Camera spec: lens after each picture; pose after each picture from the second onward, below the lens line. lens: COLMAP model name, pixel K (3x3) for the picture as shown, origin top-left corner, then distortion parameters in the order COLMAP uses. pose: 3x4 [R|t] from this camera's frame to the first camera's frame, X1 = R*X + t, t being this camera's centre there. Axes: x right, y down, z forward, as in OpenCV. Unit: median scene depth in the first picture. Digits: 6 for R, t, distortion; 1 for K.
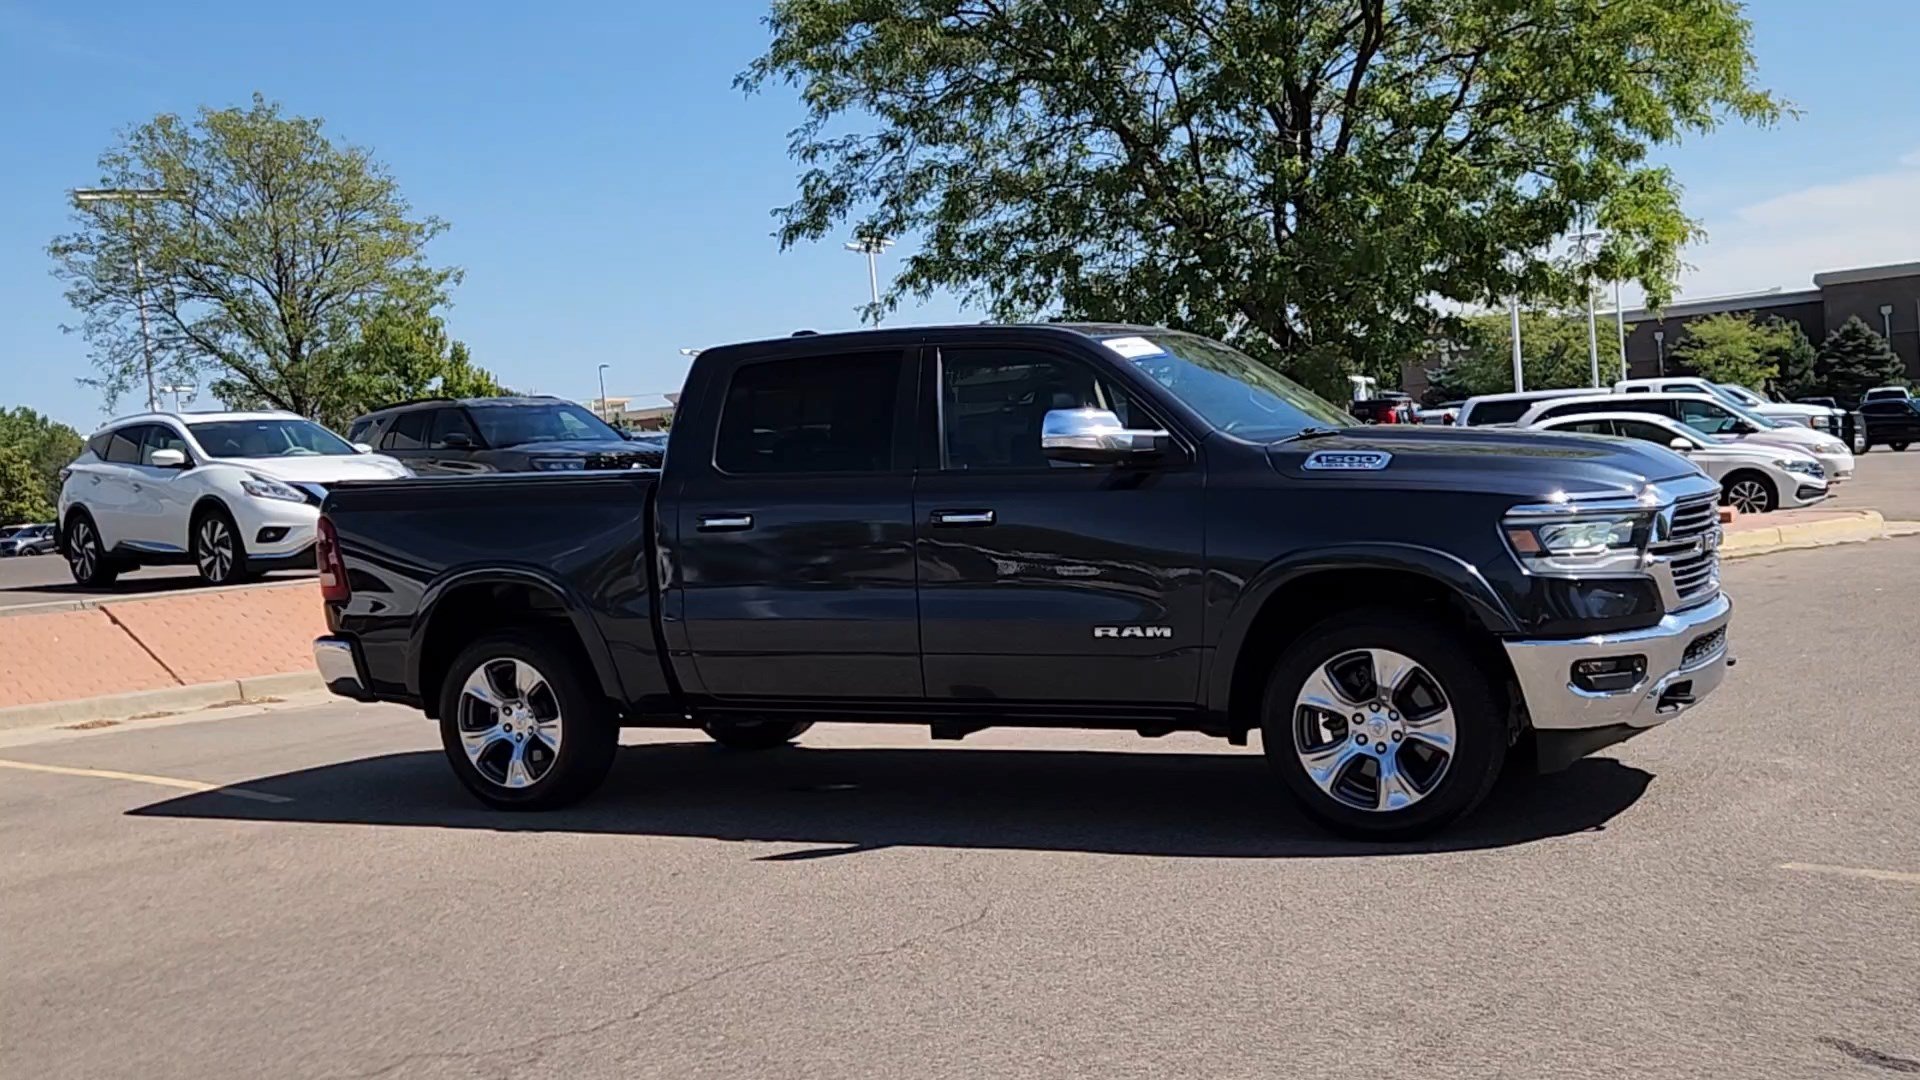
lens RADIAL K [[2046.1, 0, 944.2], [0, 2046.1, 536.1], [0, 0, 1]] dist [0.029211, 0.000000]
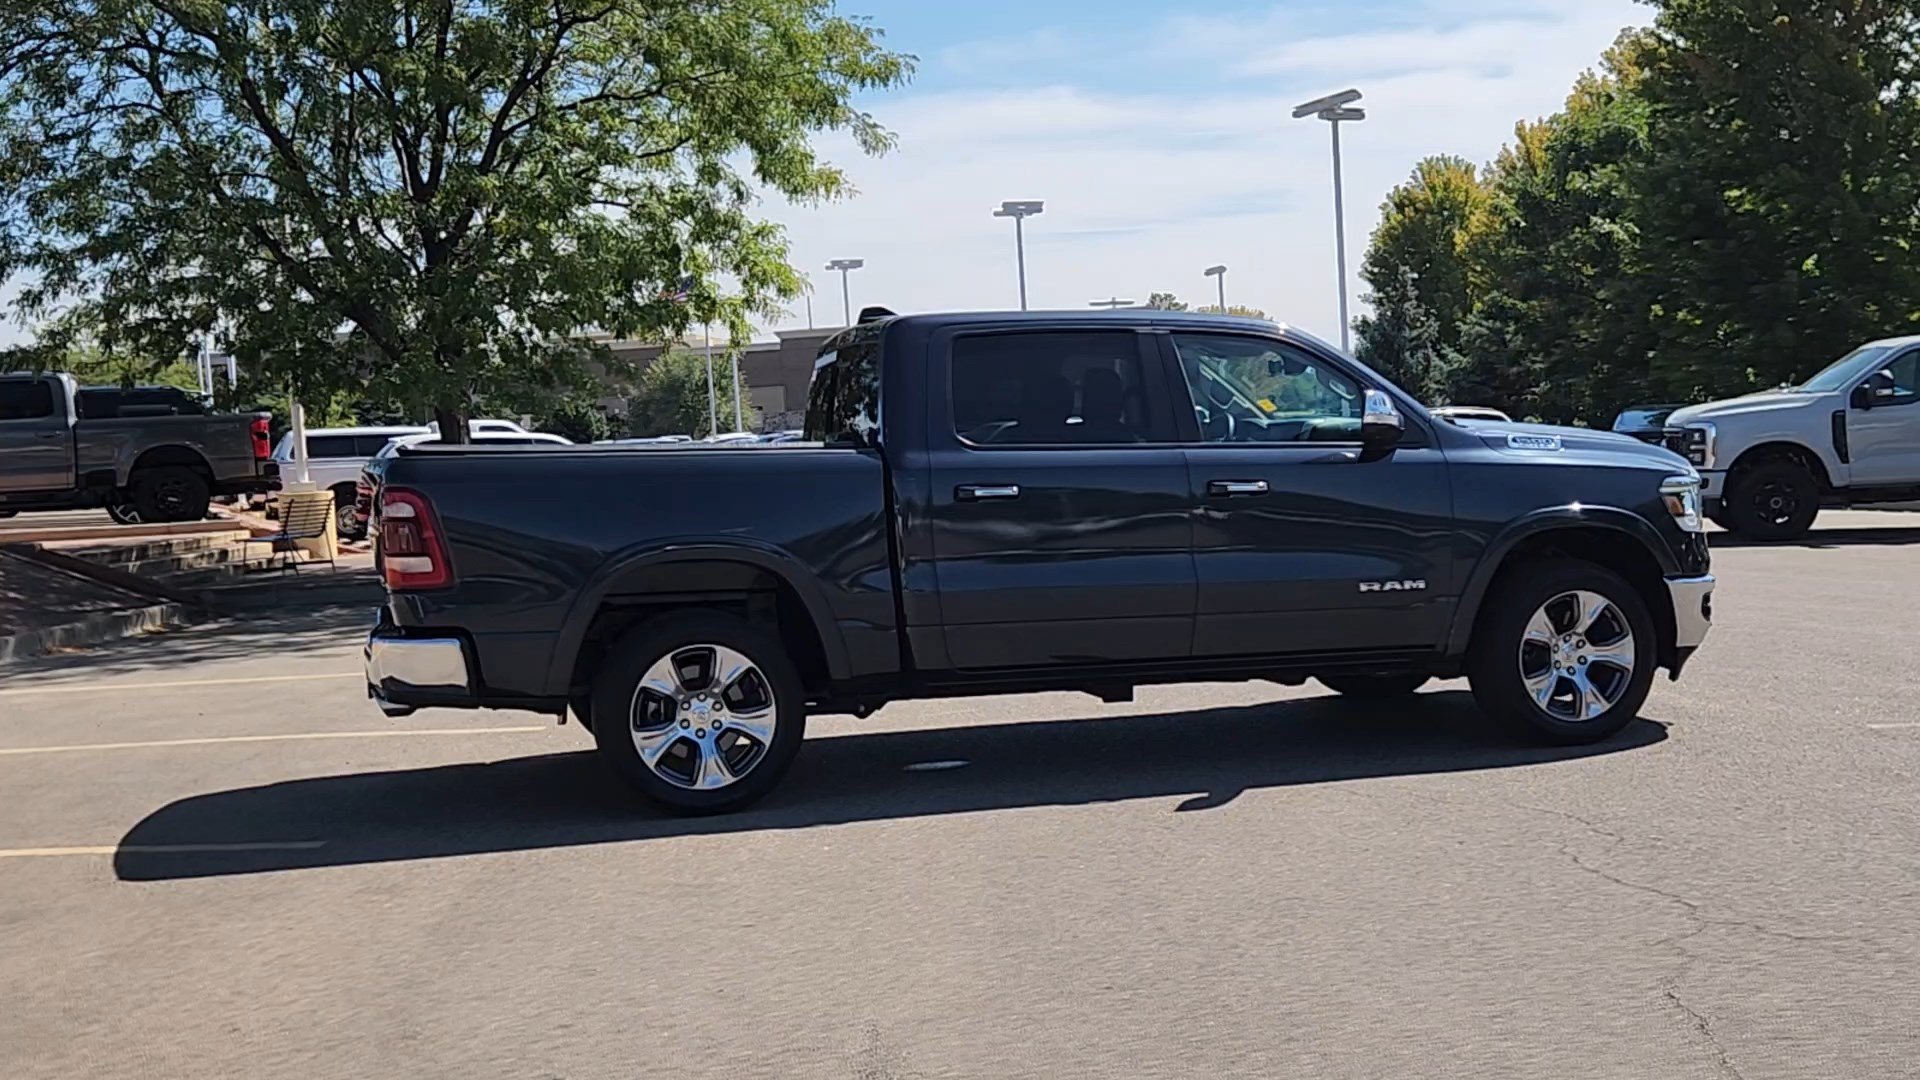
lens RADIAL K [[2046.1, 0, 951.5], [0, 2046.1, 555.1], [0, 0, 1]] dist [0.029211, 0.000000]
pose [[0.736203, -0.005350, 0.676740, -0.738532], [0.017130, 0.999796, -0.010731, 0.031578], [-0.676544, 0.019493, 0.736144, 0.264015]]
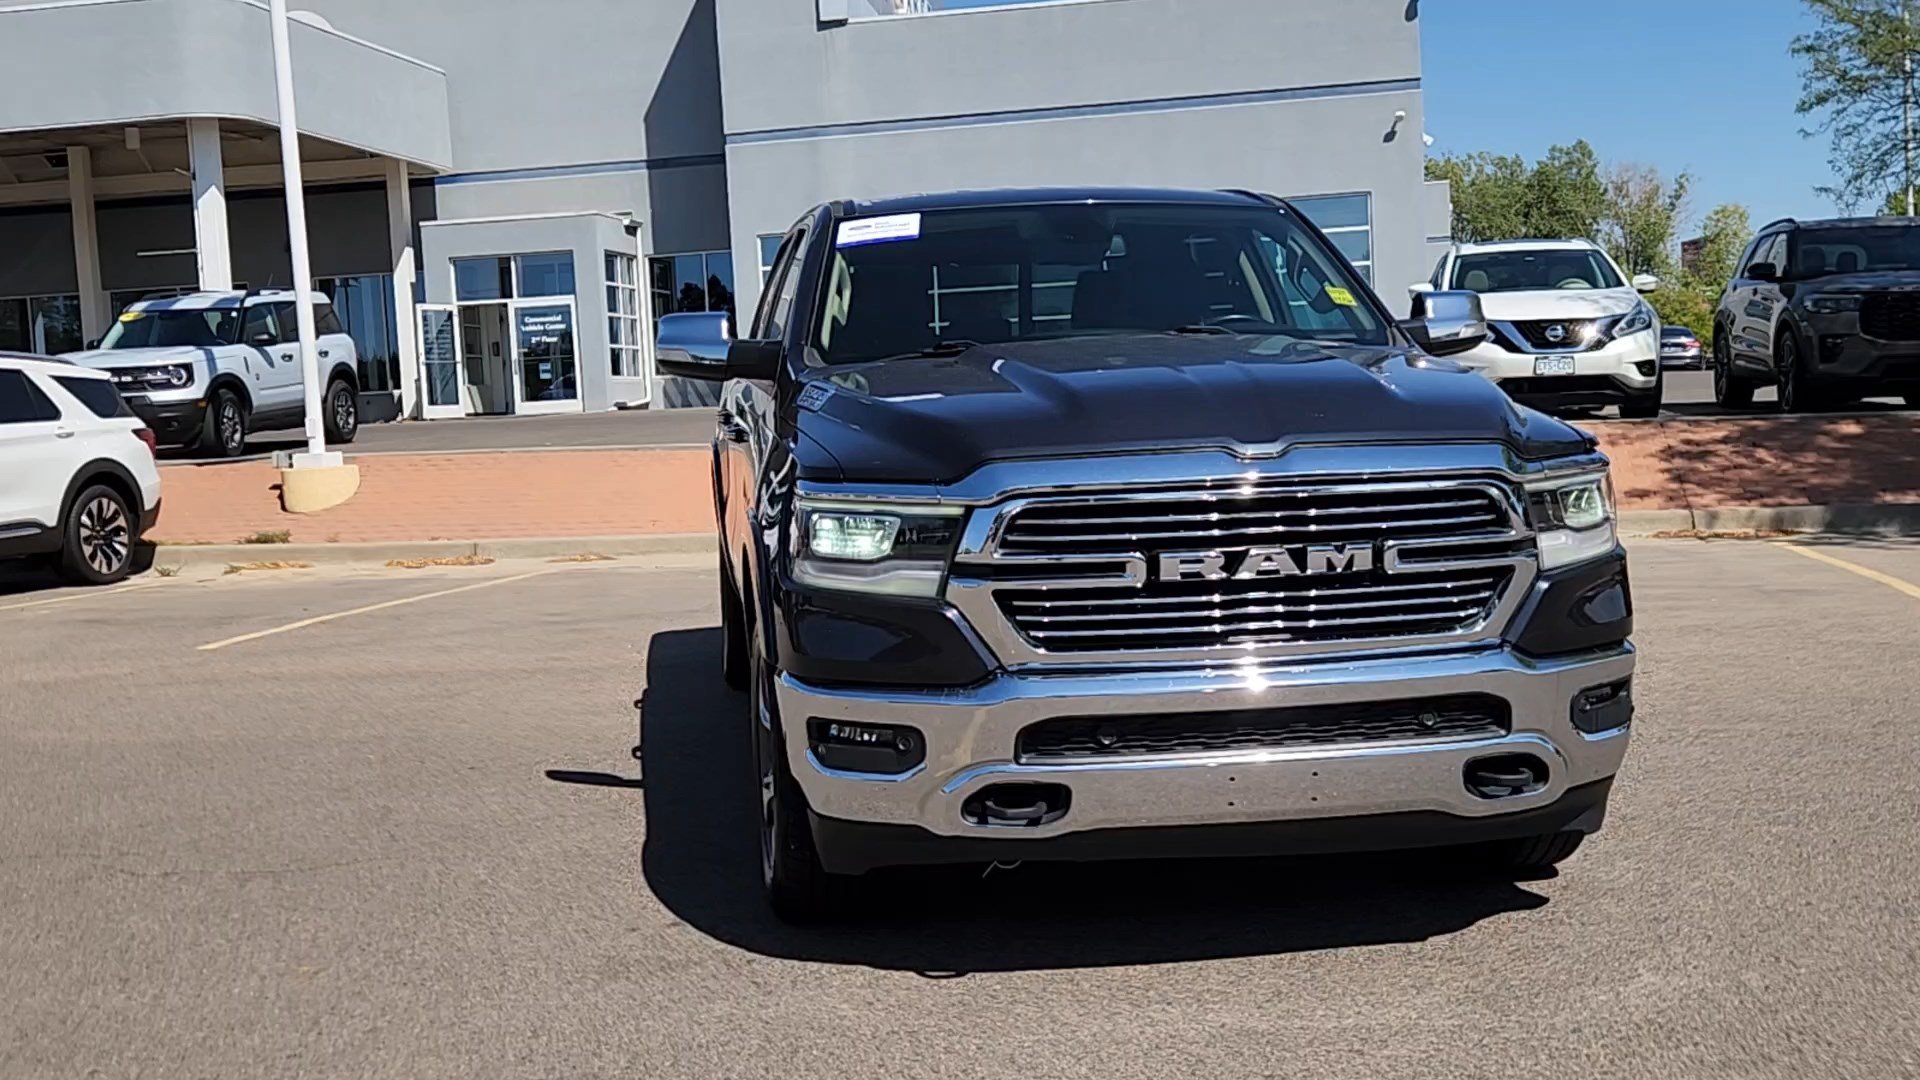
lens RADIAL K [[2046.1, 0, 947.4], [0, 2046.1, 556.2], [0, 0, 1]] dist [0.029211, 0.000000]
pose [[0.584057, 0.116726, -0.803276, 0.665108], [-0.028641, 0.991954, 0.123318, -0.058260], [0.811207, -0.049018, 0.582700, 0.496928]]
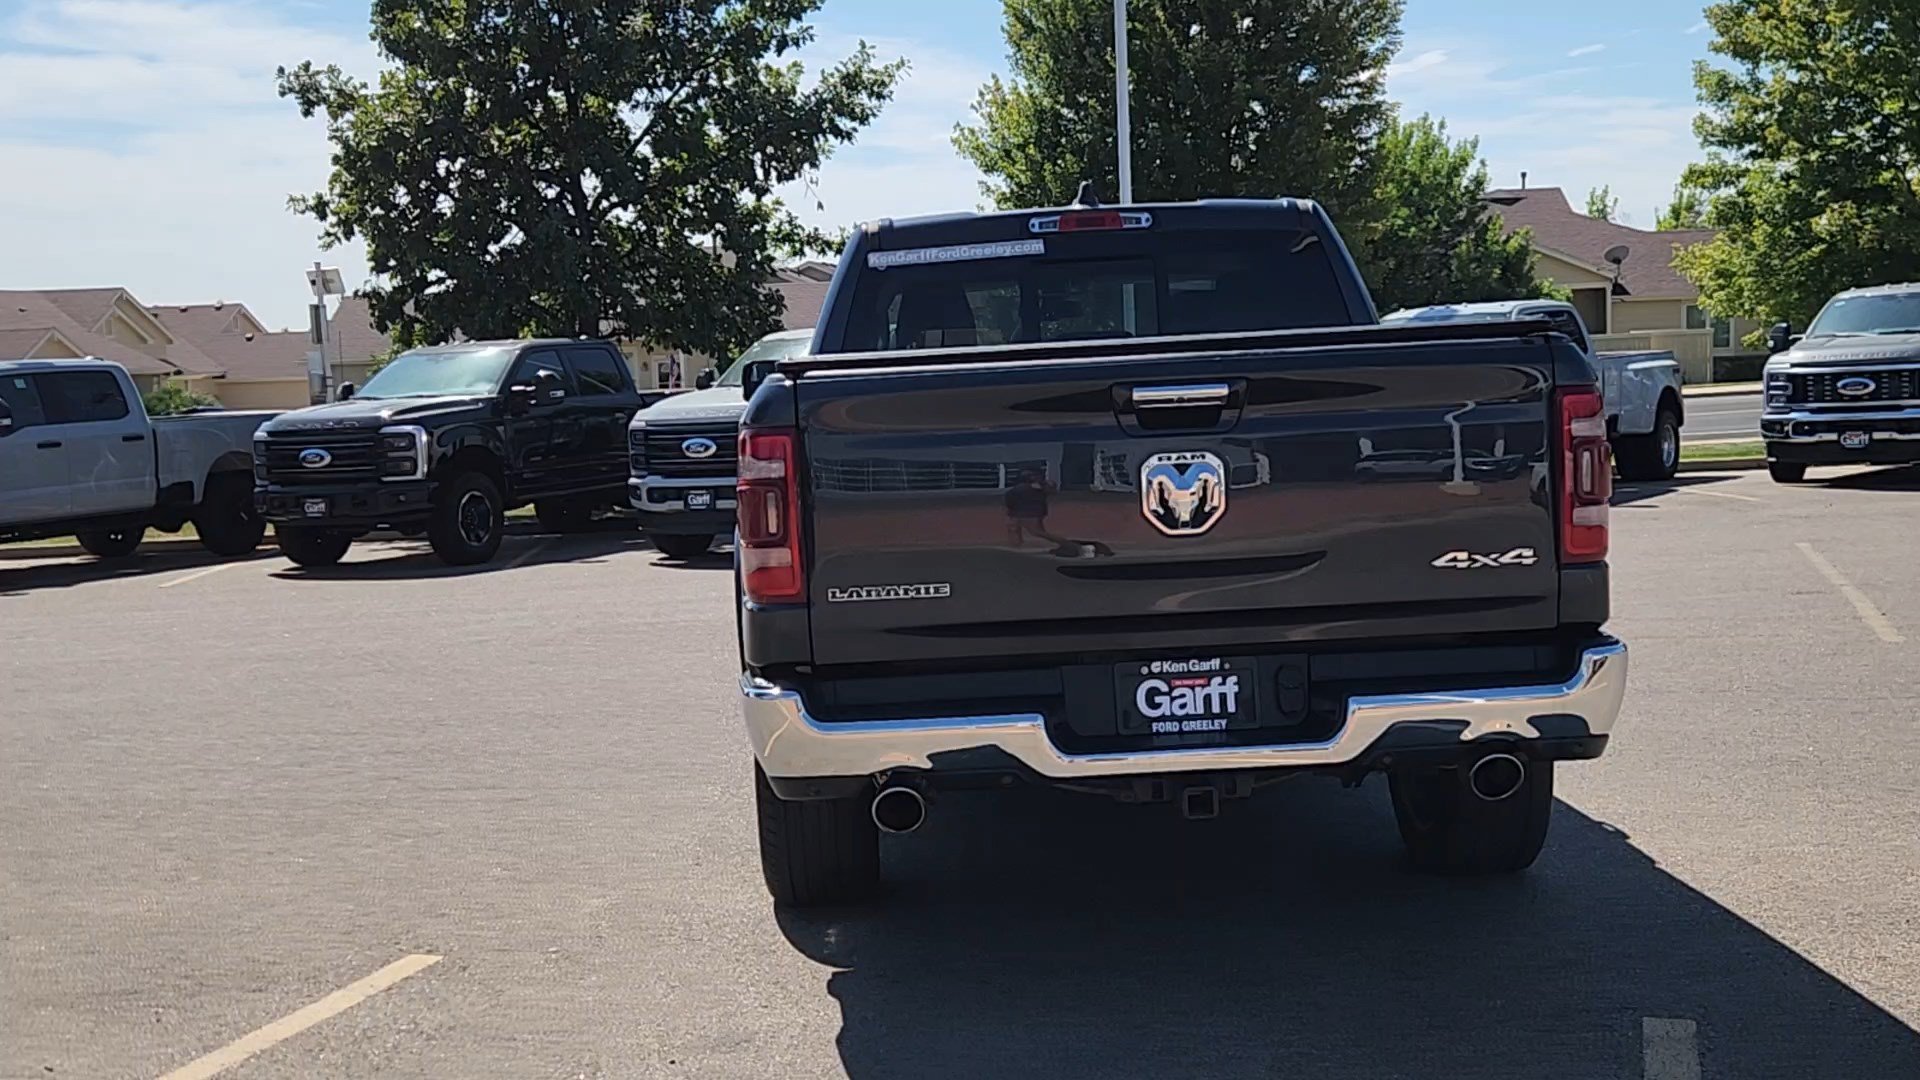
lens RADIAL K [[2046.1, 0, 951.8], [0, 2046.1, 542.1], [0, 0, 1]] dist [0.029211, 0.000000]
pose [[-0.473483, 0.021073, 0.880551, -0.695712], [0.106573, 0.993740, 0.033524, -0.005743], [-0.874332, 0.109716, -0.472764, 1.448591]]
